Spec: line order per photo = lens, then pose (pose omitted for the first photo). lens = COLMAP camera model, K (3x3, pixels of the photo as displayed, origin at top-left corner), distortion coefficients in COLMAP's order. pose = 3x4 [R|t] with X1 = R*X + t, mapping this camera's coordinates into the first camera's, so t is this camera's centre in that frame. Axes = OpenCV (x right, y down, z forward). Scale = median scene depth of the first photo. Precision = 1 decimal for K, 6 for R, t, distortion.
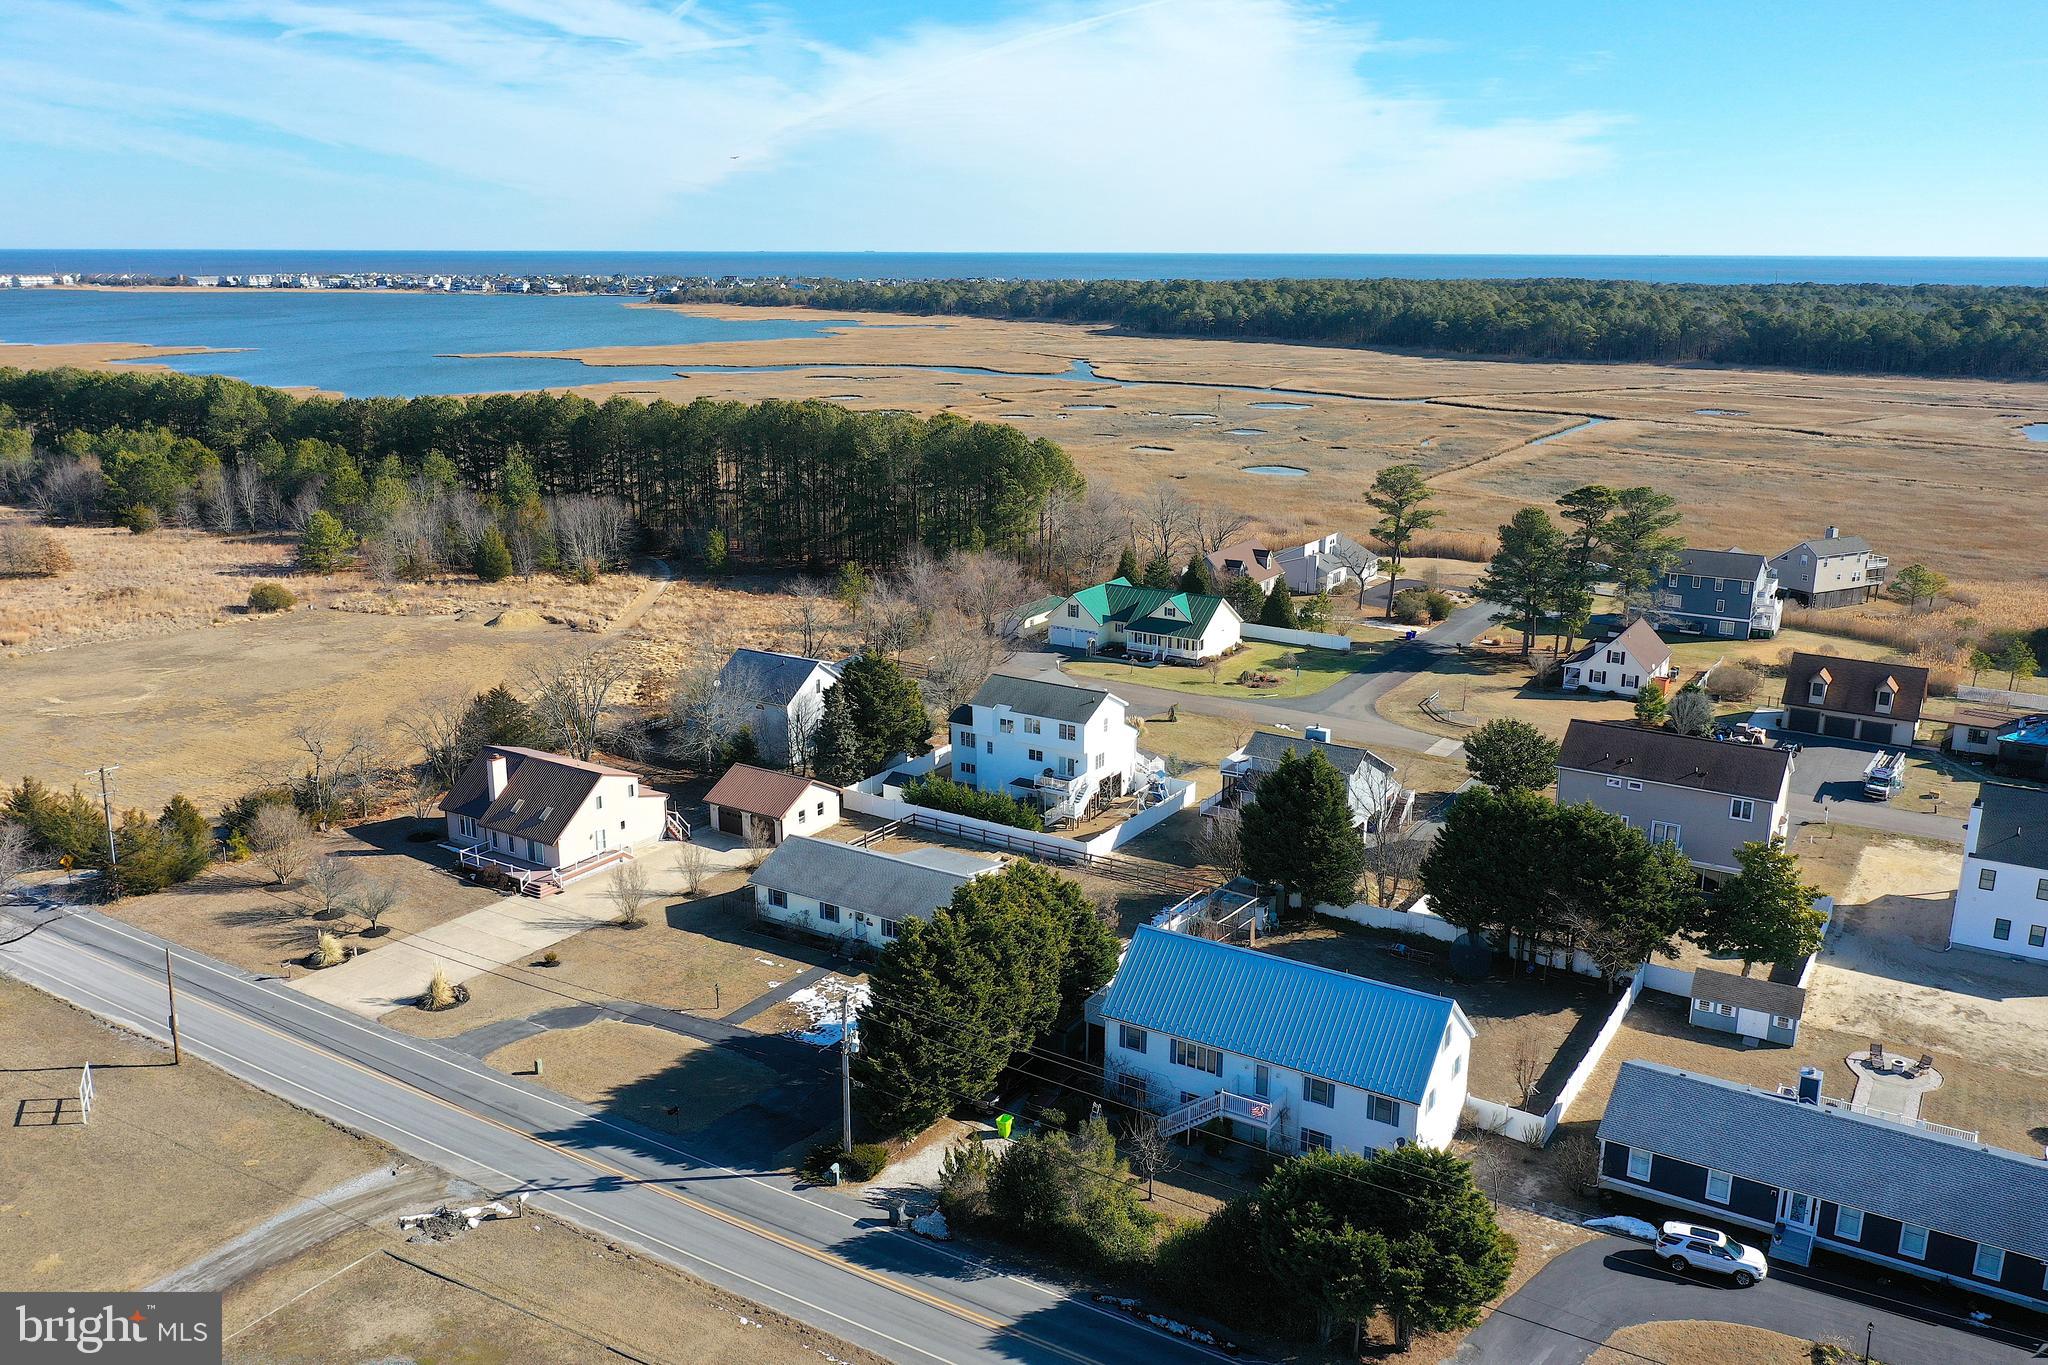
lens RADIAL K [[1621.7, 0, 1028.5], [0, 1621.7, 680.6], [0, 0, 1]] dist [-0.001795, 0.001163]
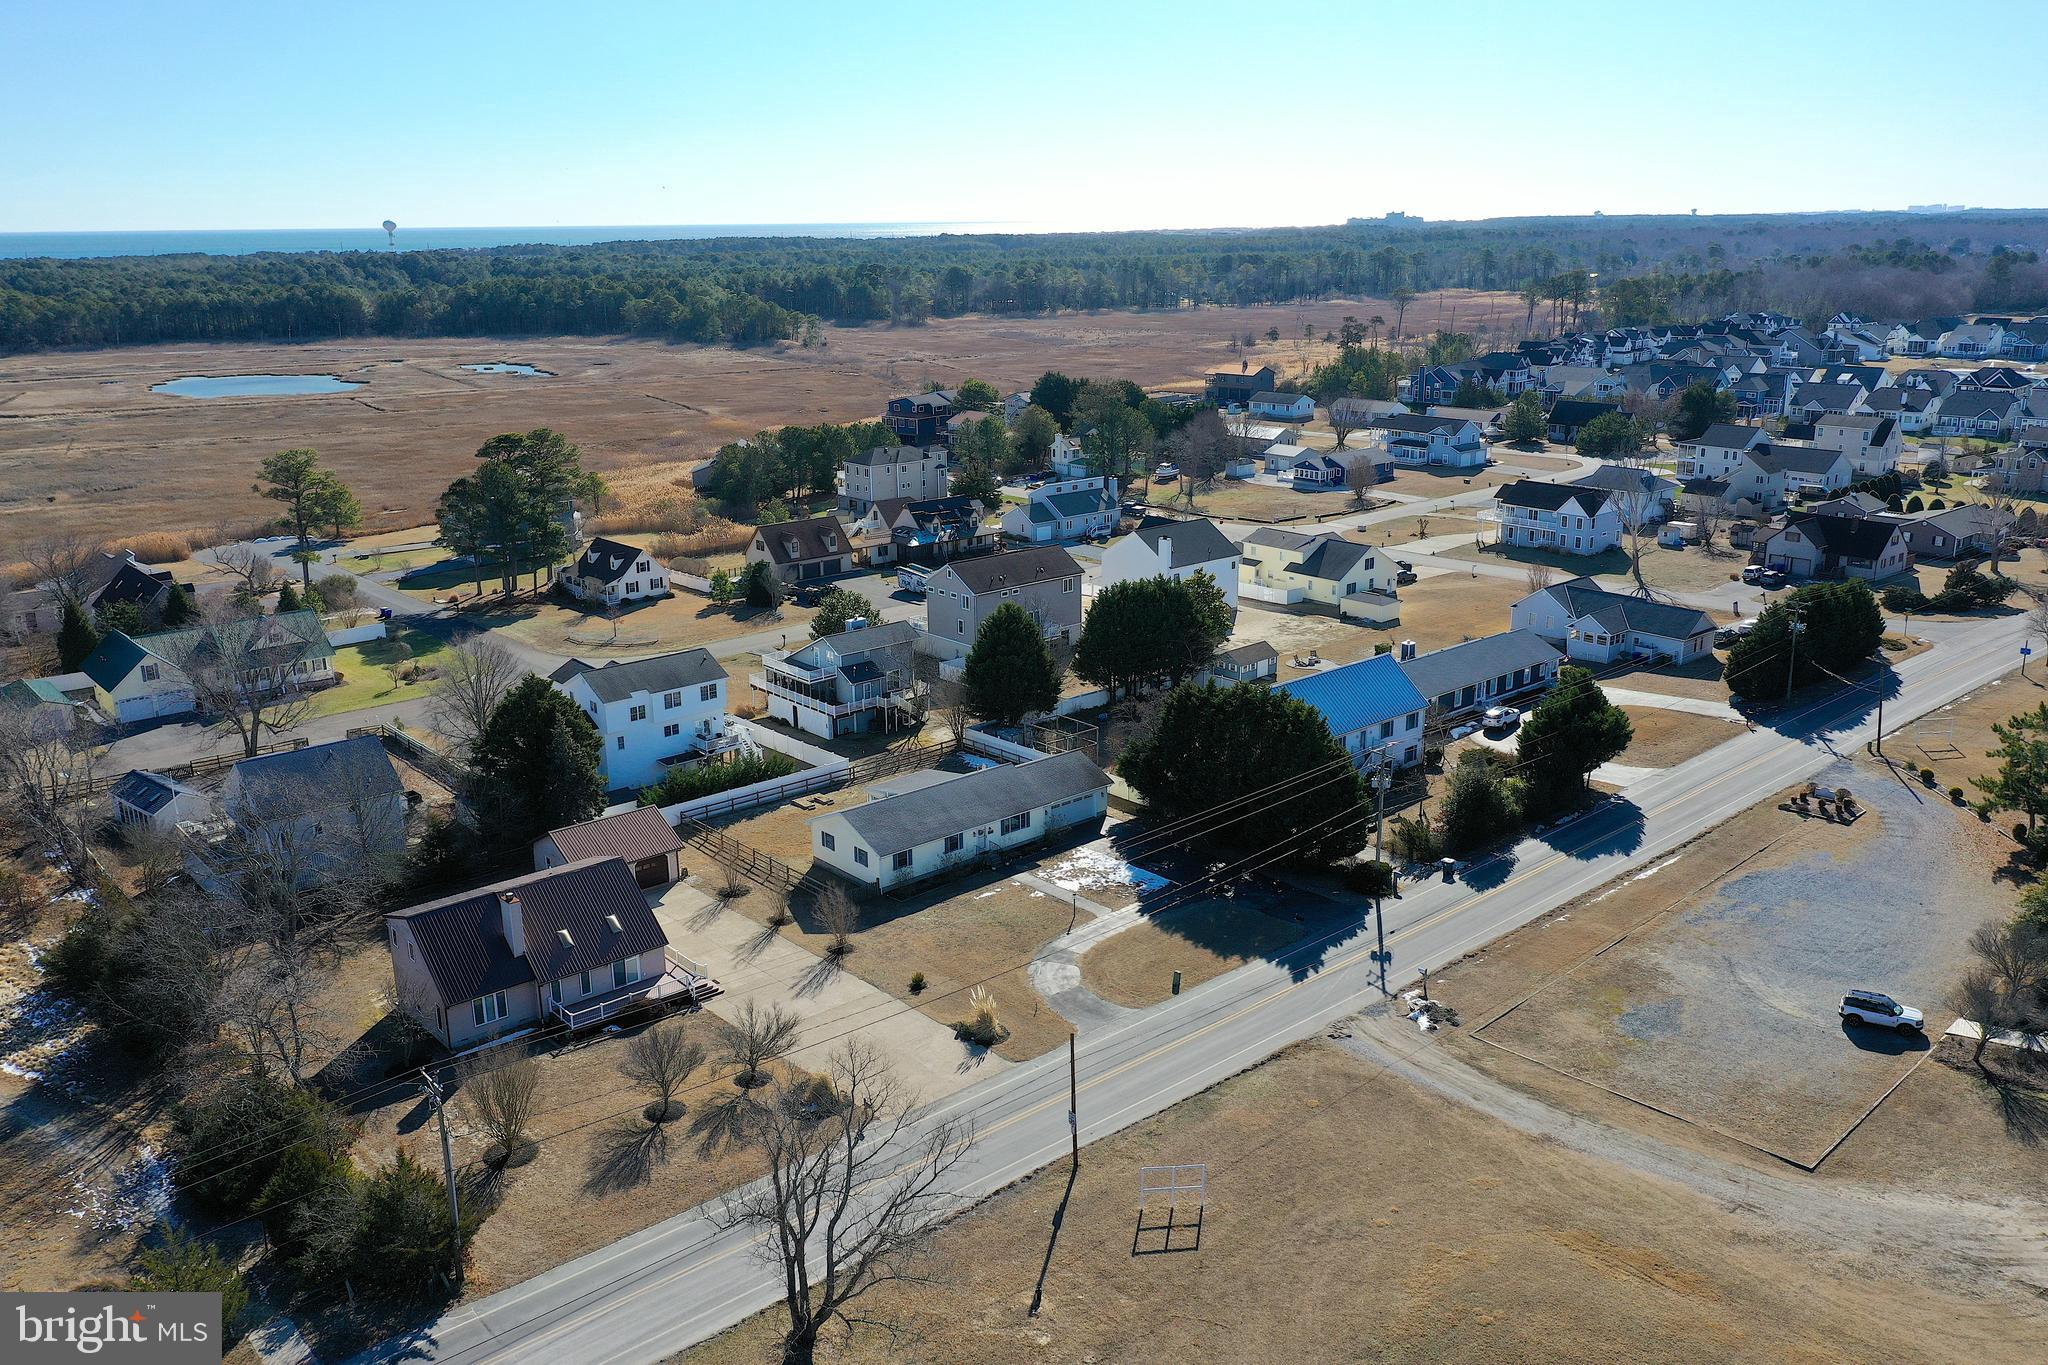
lens RADIAL K [[1621.7, 0, 1028.5], [0, 1621.7, 680.6], [0, 0, 1]] dist [-0.001795, 0.001163]
pose [[0.289004, -0.269447, 0.918627, -0.720709], [0.257611, 0.946067, 0.196450, -0.104442], [-0.922016, 0.179874, 0.342830, 0.394233]]
